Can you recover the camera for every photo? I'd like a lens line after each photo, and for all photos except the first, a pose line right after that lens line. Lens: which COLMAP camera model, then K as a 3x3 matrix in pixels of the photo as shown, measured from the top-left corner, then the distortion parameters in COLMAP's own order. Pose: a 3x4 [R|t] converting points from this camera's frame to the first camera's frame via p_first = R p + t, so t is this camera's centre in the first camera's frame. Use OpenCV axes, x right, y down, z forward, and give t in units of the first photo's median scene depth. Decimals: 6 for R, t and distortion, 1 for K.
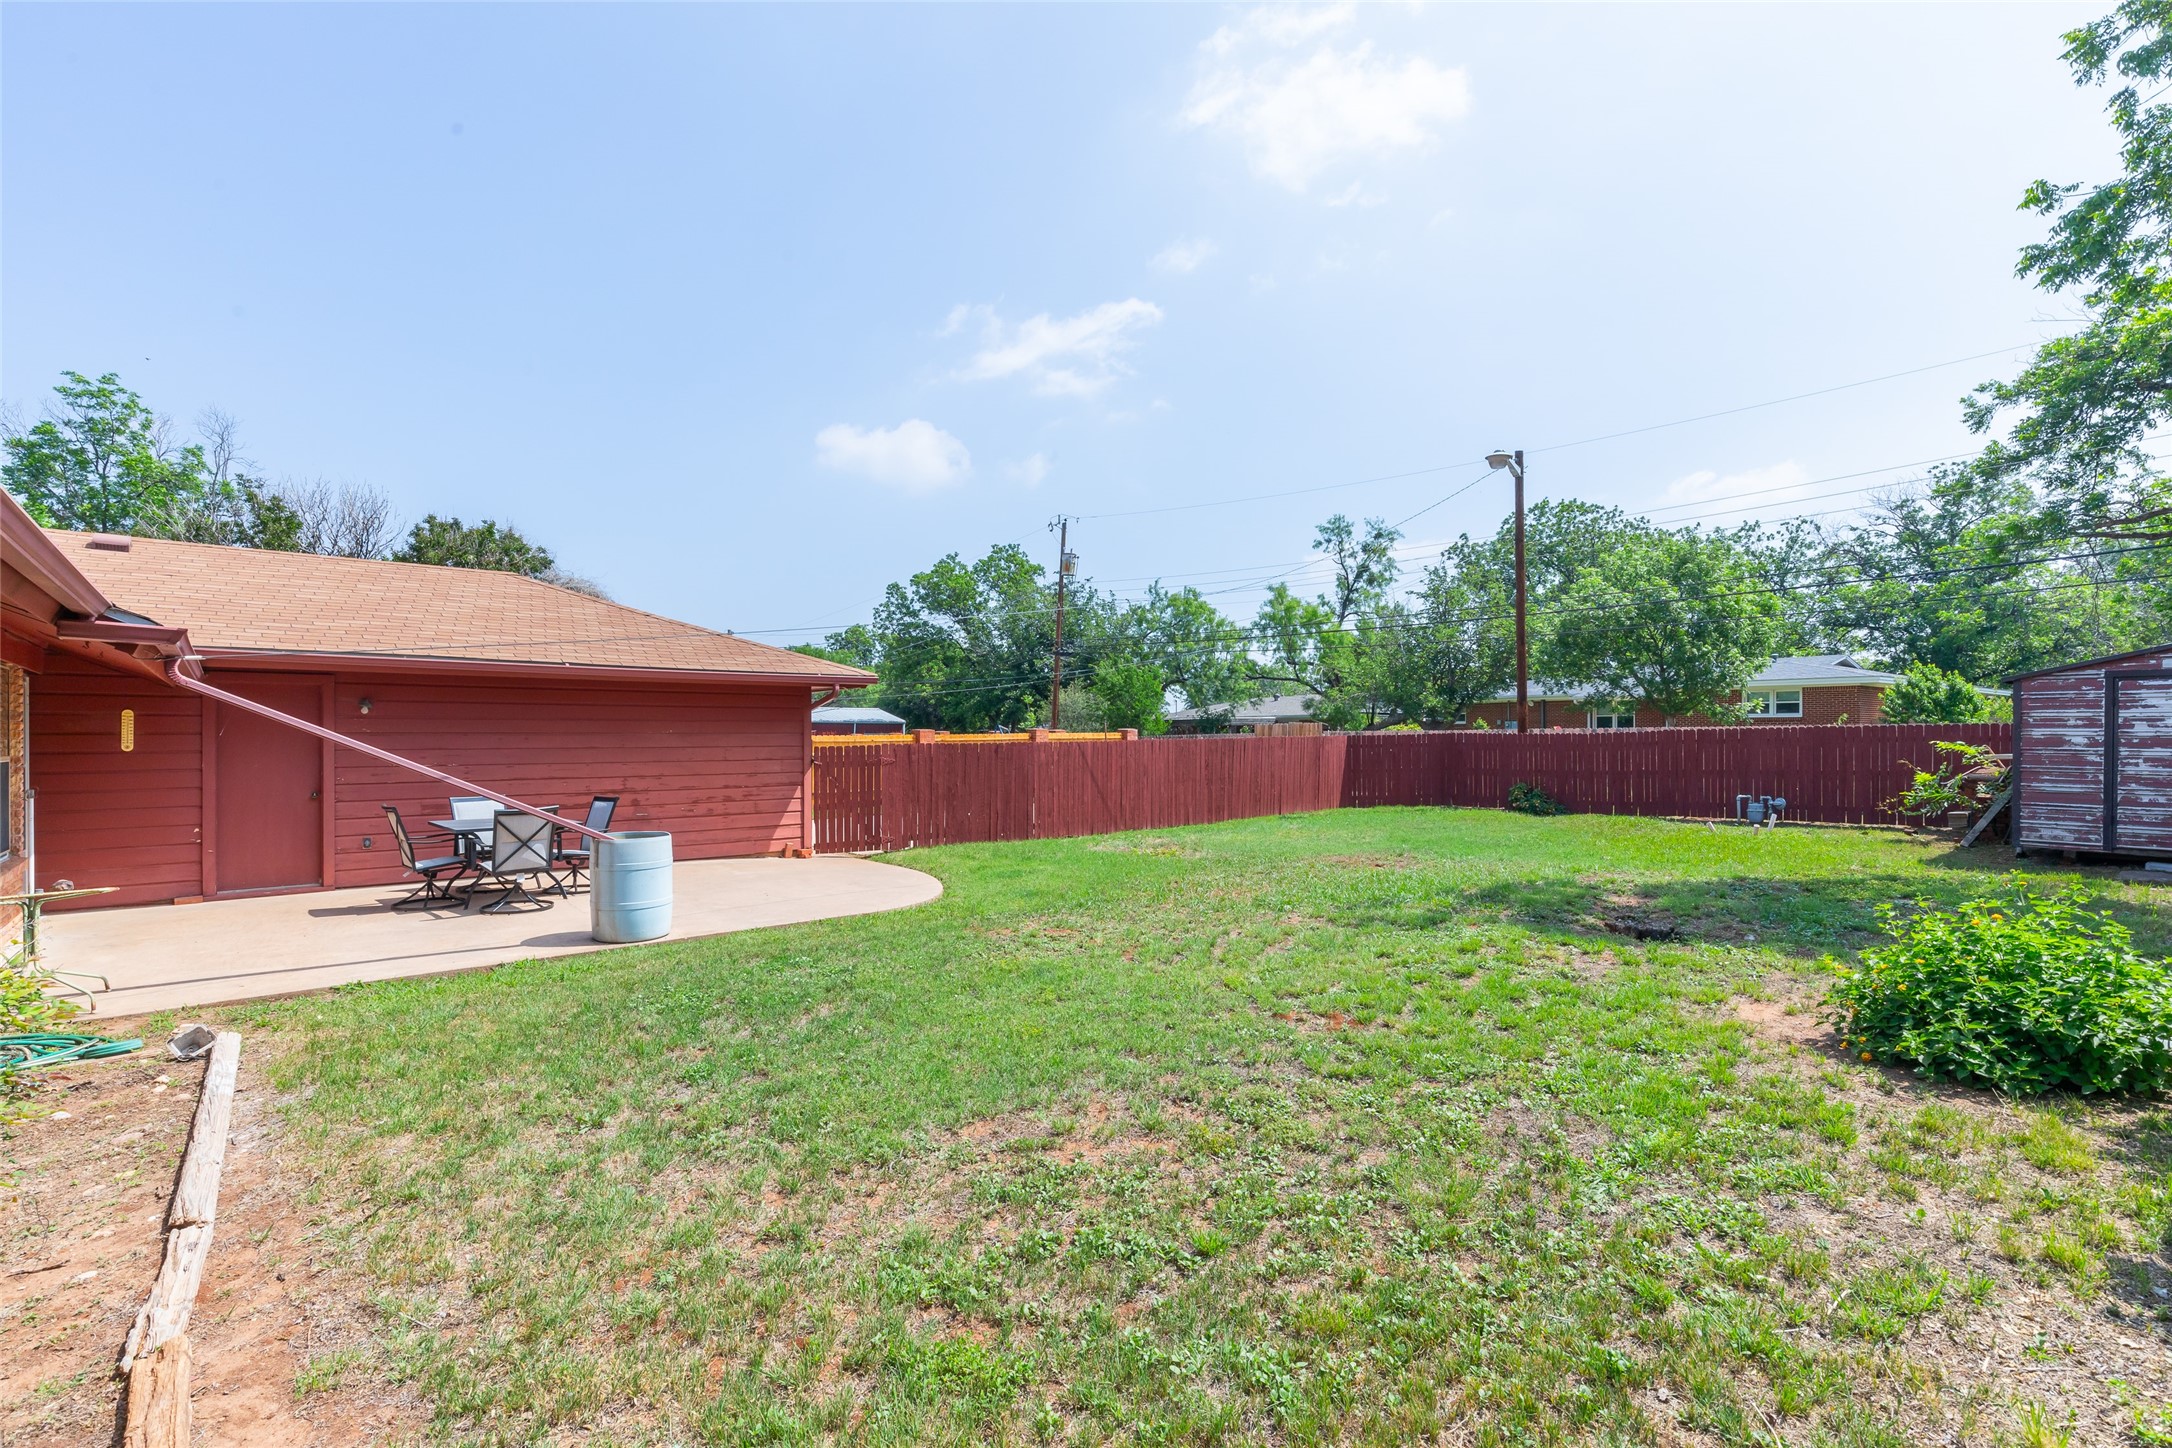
lens RADIAL K [[986.6, 0, 1085.5], [0, 986.6, 711.7], [0, 0, 1]] dist [0.000690, -0.000127]
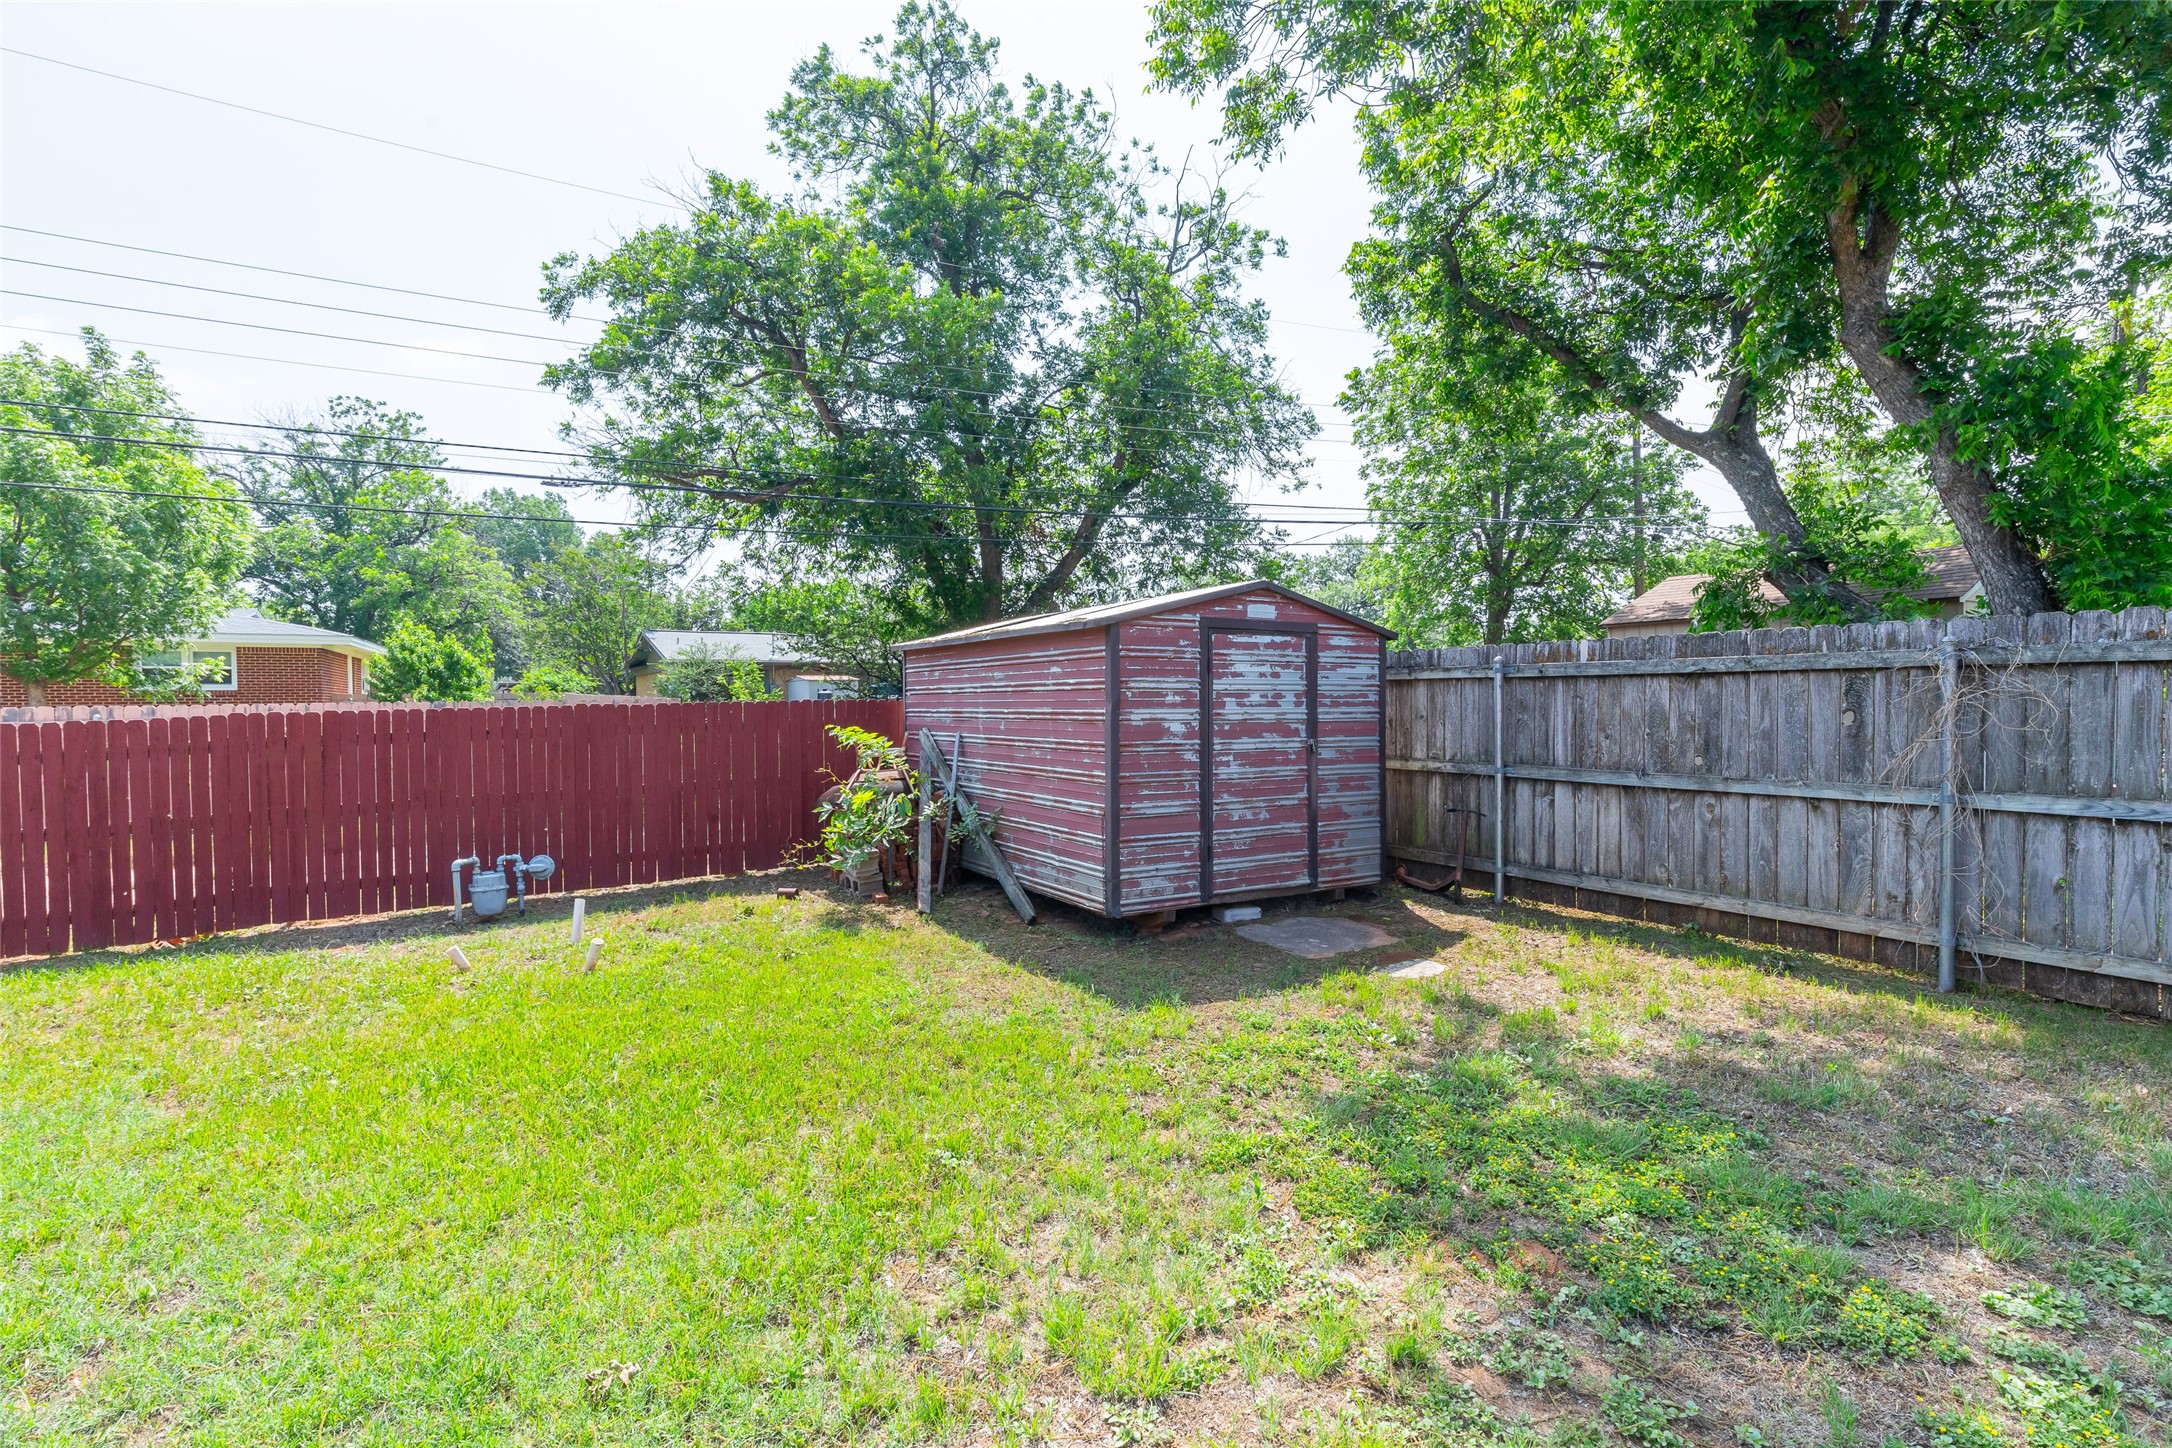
lens RADIAL K [[1032.4, 0, 1086.0], [0, 1032.4, 724.0], [0, 0, 1]] dist [0.001412, 0.000137]
pose [[0.164625, -0.019021, 0.986173, 0.248298], [-0.015556, 0.999640, 0.021878, 0.009139], [-0.986234, -0.018943, 0.164269, 0.642616]]
